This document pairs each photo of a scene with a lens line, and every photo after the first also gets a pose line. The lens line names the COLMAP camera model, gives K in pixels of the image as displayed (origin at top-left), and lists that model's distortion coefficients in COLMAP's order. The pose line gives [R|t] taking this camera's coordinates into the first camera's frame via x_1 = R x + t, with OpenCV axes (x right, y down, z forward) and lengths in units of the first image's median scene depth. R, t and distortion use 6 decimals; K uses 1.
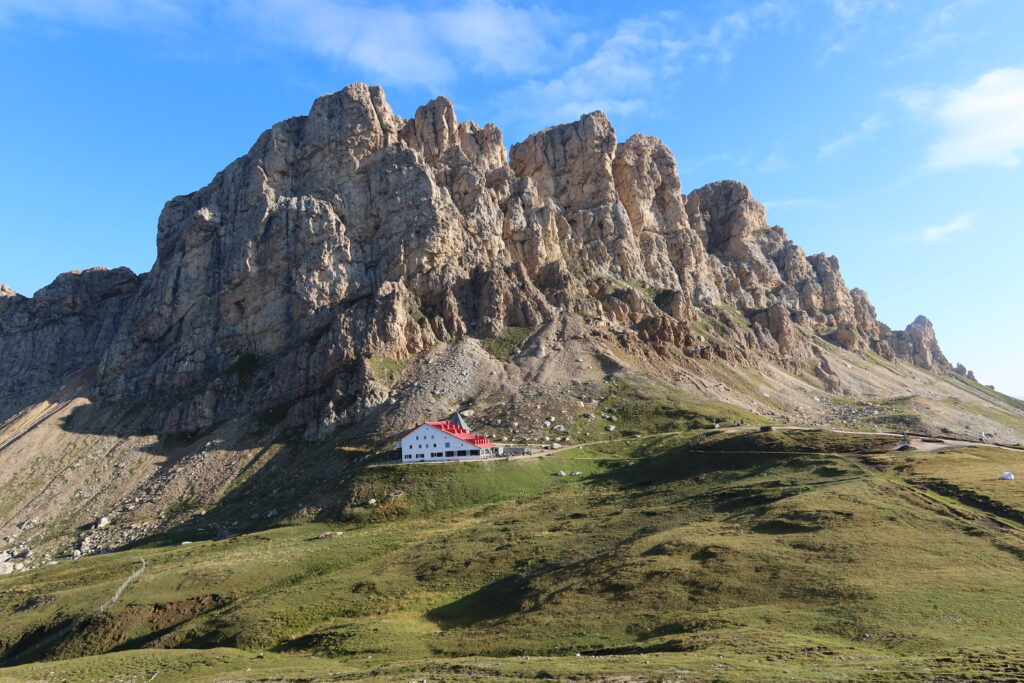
lens RADIAL K [[701.3, 0, 512.0], [0, 701.3, 341.5], [0, 0, 1]] dist [-0.004663, 0.000087]
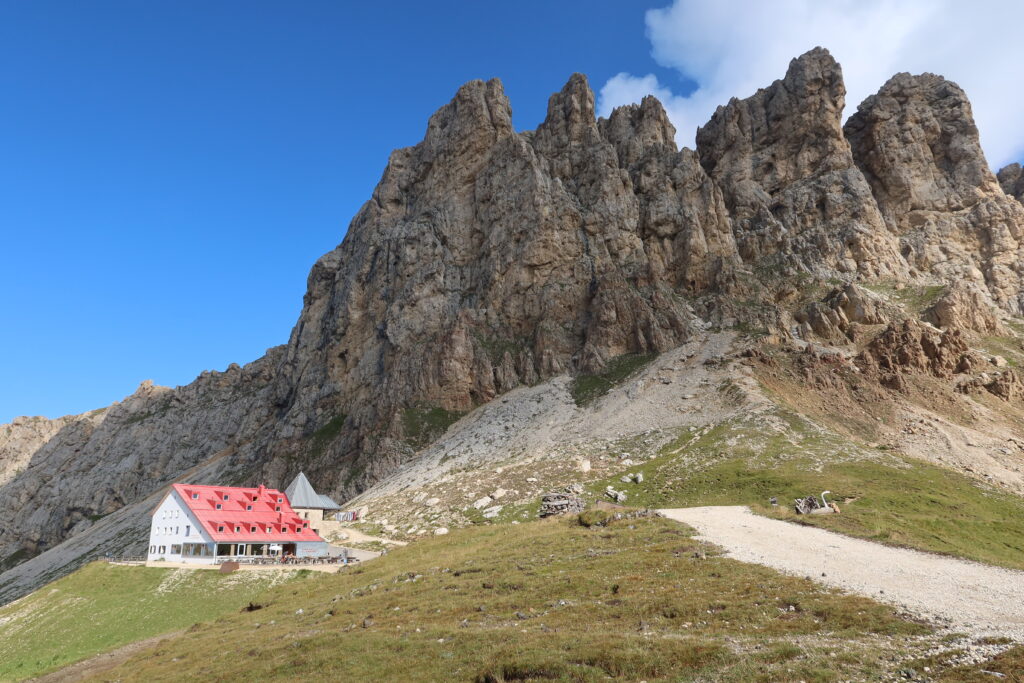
lens RADIAL K [[701.3, 0, 512.0], [0, 701.3, 341.5], [0, 0, 1]] dist [-0.004663, 0.000087]
pose [[0.880620, -0.073761, -0.468046, 0.190641], [0.011677, 0.990887, -0.134189, 0.045075], [0.473679, 0.112704, 0.873456, 0.365687]]
